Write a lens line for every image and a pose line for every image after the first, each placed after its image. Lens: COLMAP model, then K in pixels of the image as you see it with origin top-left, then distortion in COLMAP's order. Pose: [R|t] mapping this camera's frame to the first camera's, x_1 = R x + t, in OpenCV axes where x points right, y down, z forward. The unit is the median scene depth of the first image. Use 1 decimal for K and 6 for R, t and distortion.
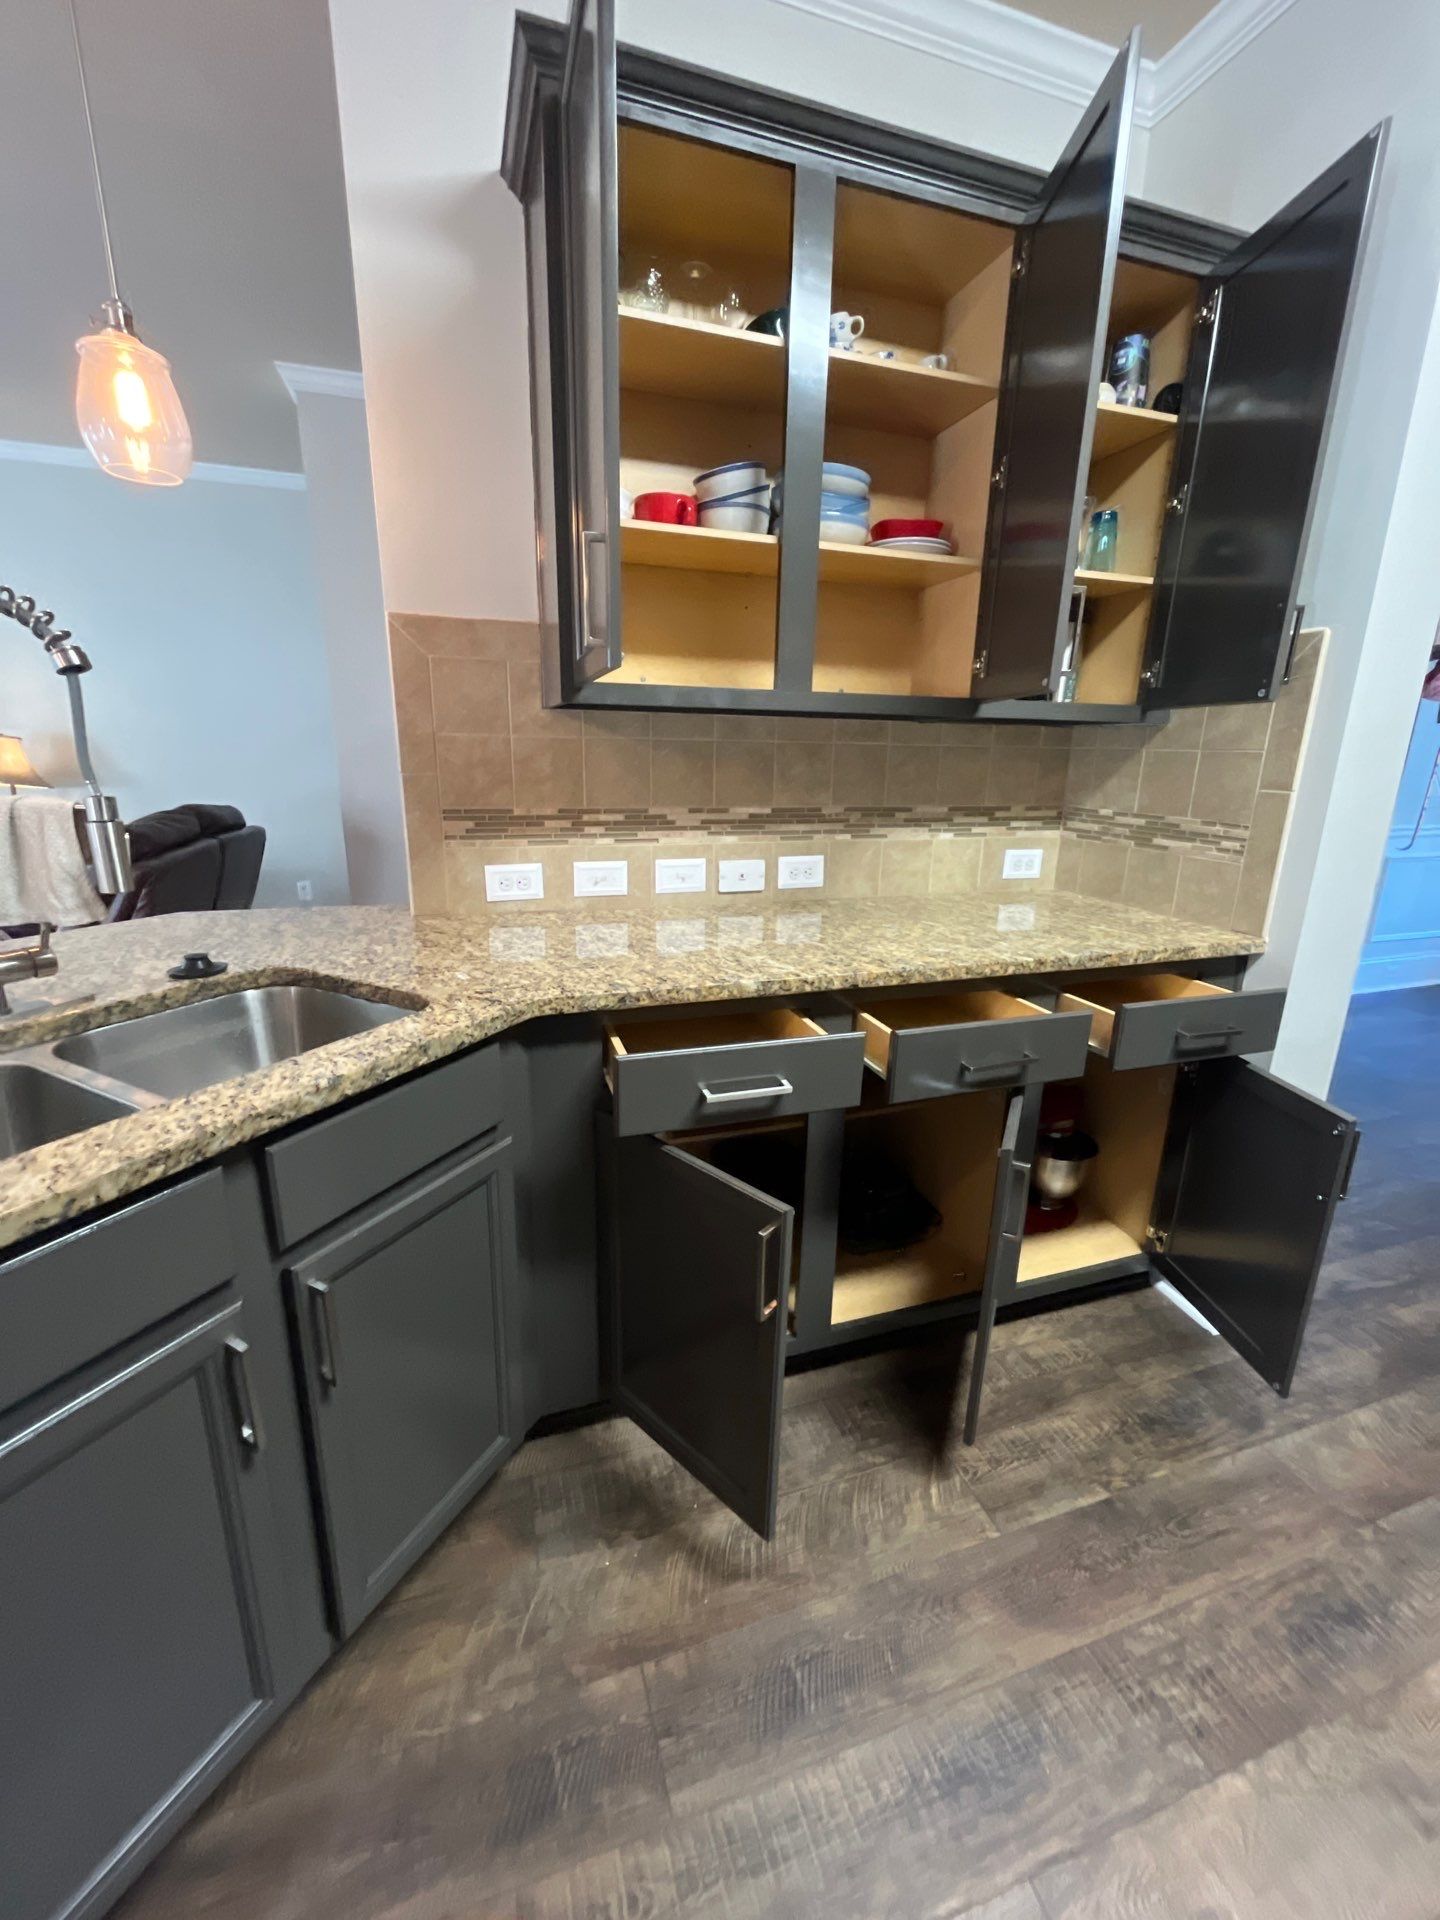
lens RADIAL K [[773.1, 0, 718.5], [0, 773.1, 956.4], [0, 0, 1]] dist [-0.003044, -0.000314]
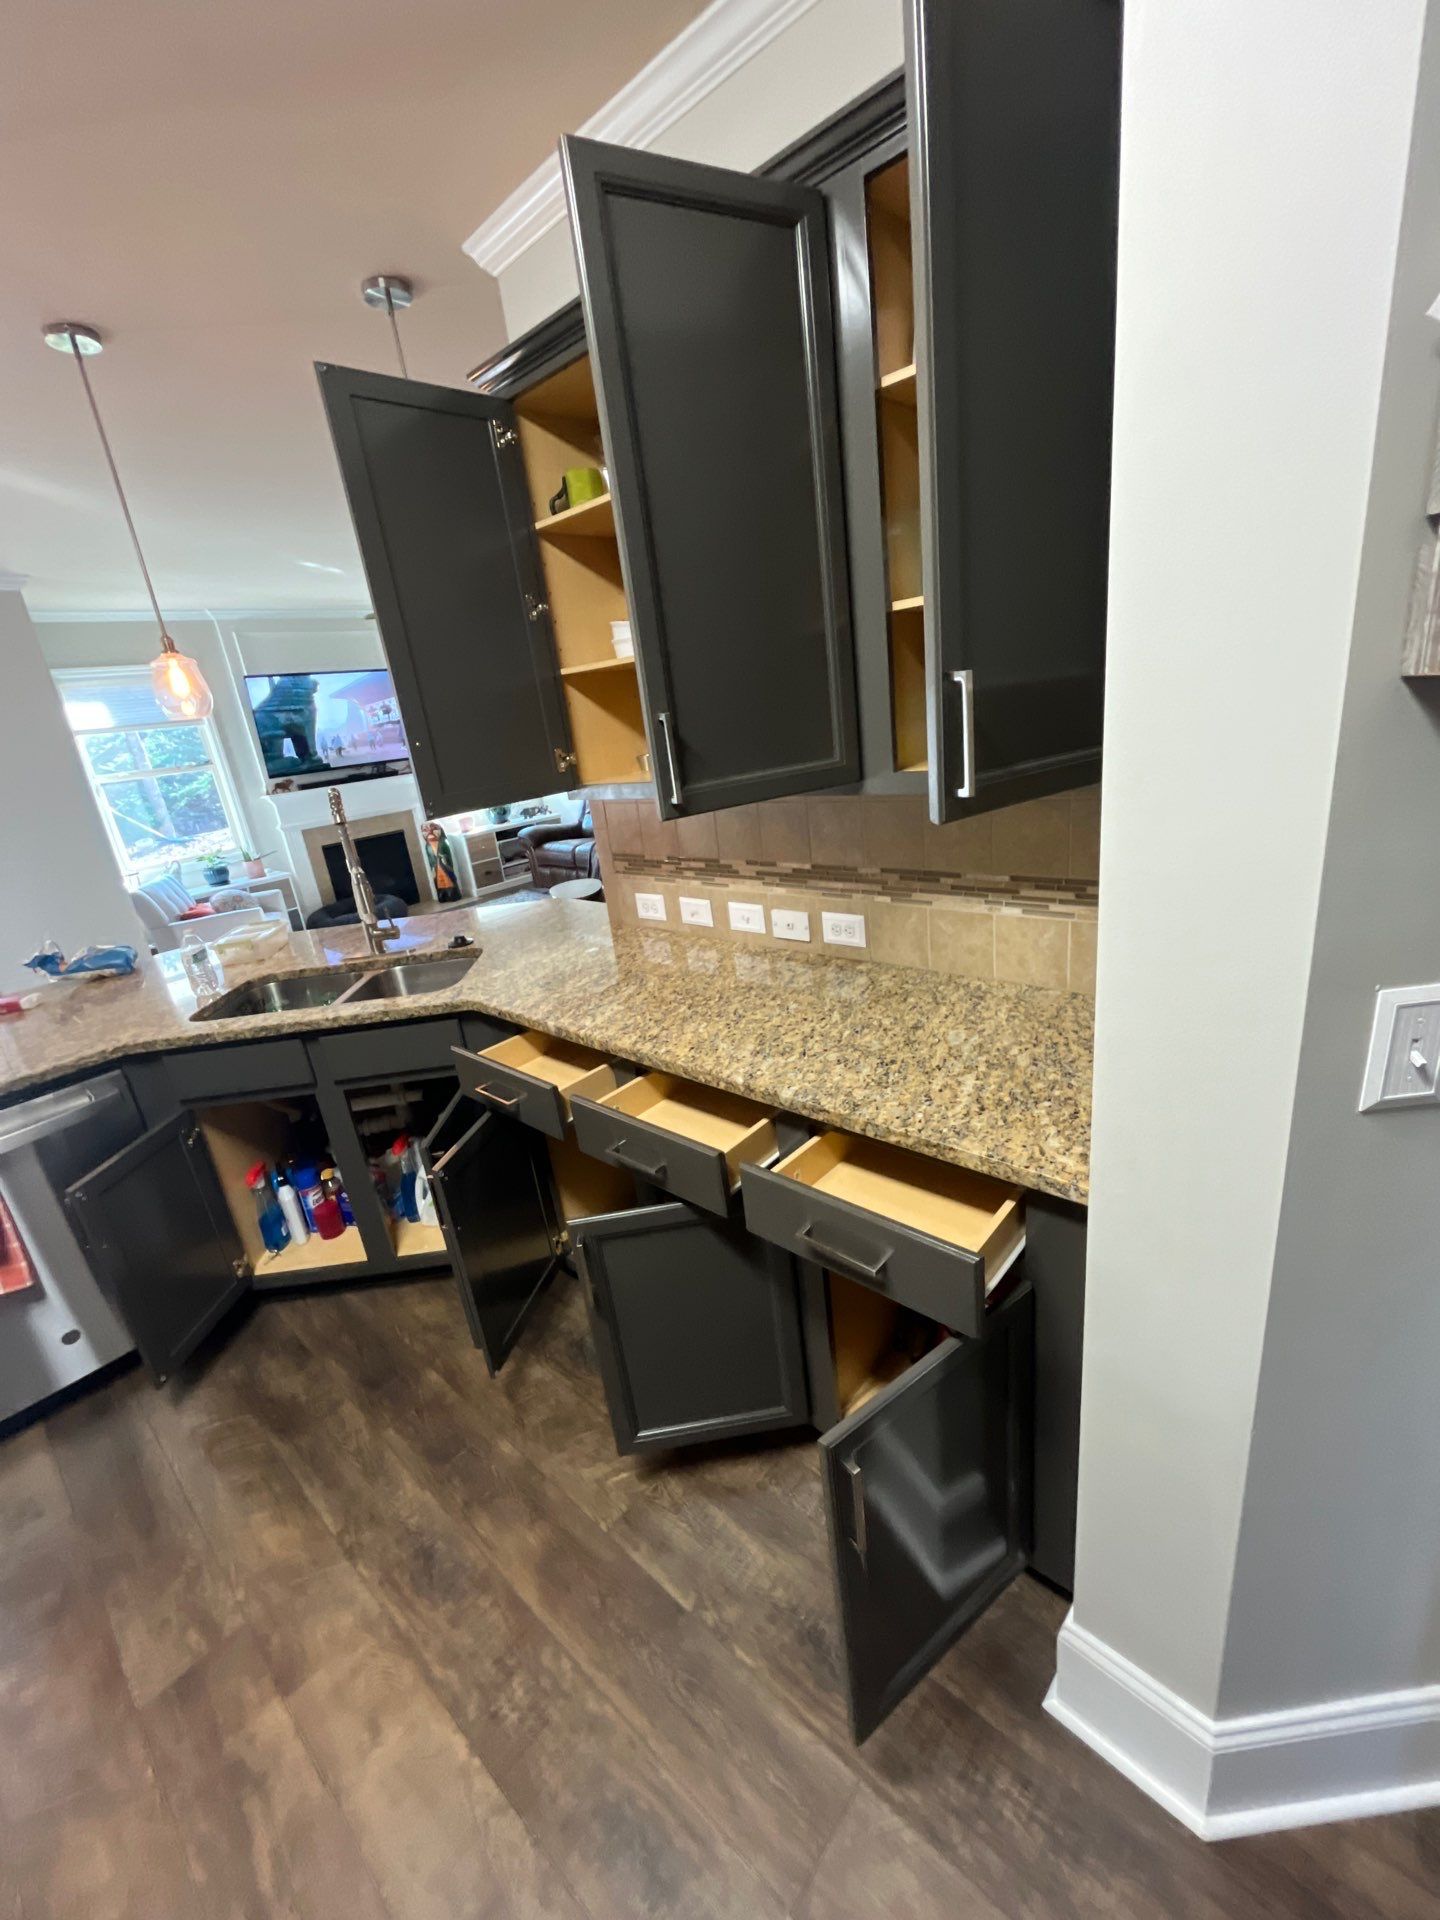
lens RADIAL K [[773.1, 0, 721.9], [0, 773.1, 954.4], [0, 0, 1]] dist [-0.003044, -0.000314]
pose [[0.494724, 0.194404, -0.847028, 0.919363], [-0.097963, 0.980922, 0.167917, -0.241607], [0.863511, -0.000095, 0.504329, 0.397359]]
